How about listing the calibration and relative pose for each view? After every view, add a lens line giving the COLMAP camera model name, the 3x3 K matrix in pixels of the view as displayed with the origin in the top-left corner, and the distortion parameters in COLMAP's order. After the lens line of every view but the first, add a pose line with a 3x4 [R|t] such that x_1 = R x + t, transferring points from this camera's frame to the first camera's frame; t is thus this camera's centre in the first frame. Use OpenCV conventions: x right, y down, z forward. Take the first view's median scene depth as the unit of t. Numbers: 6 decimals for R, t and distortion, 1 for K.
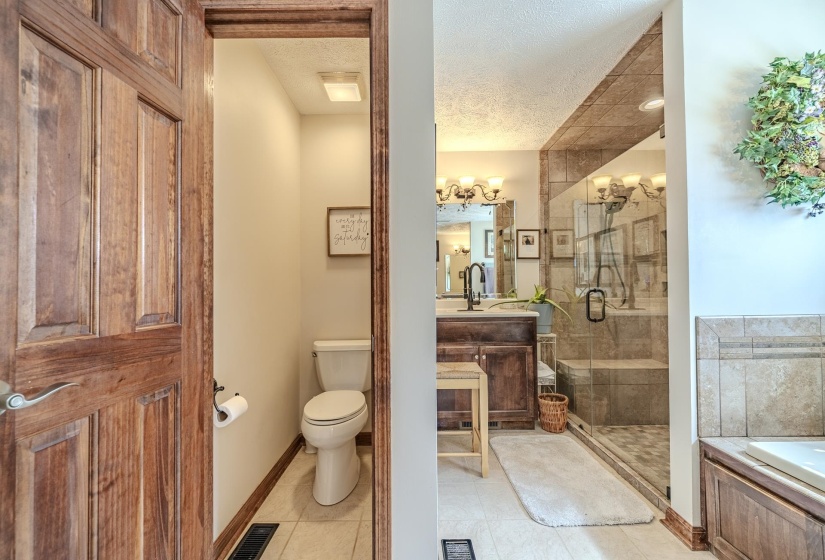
lens RADIAL K [[332.7, 0, 410.2], [0, 332.7, 283.8], [0, 0, 1]] dist [-0.000602, -0.000102]
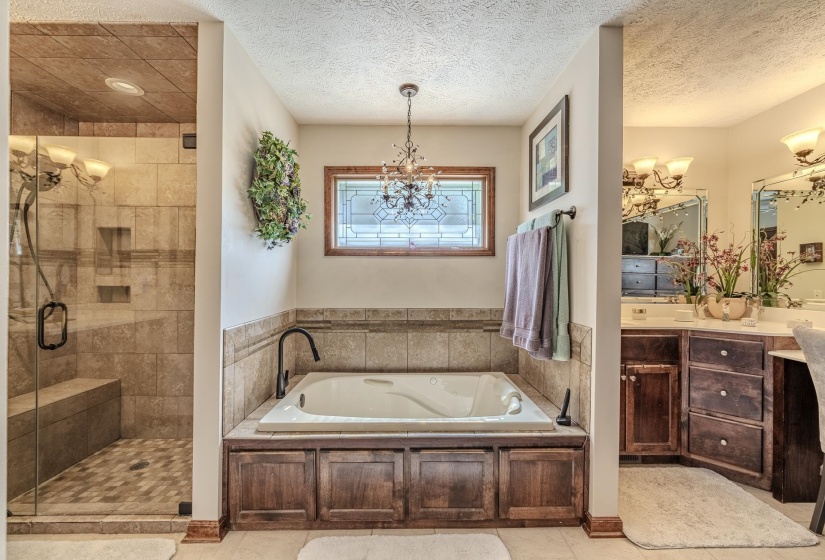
lens RADIAL K [[332.7, 0, 410.7], [0, 332.7, 283.0], [0, 0, 1]] dist [-0.000602, -0.000102]
pose [[-0.016671, -0.000882, 0.999861, -0.178503], [-0.025588, 0.999672, 0.000456, -0.049485], [-0.999534, -0.025577, -0.016688, 0.279533]]
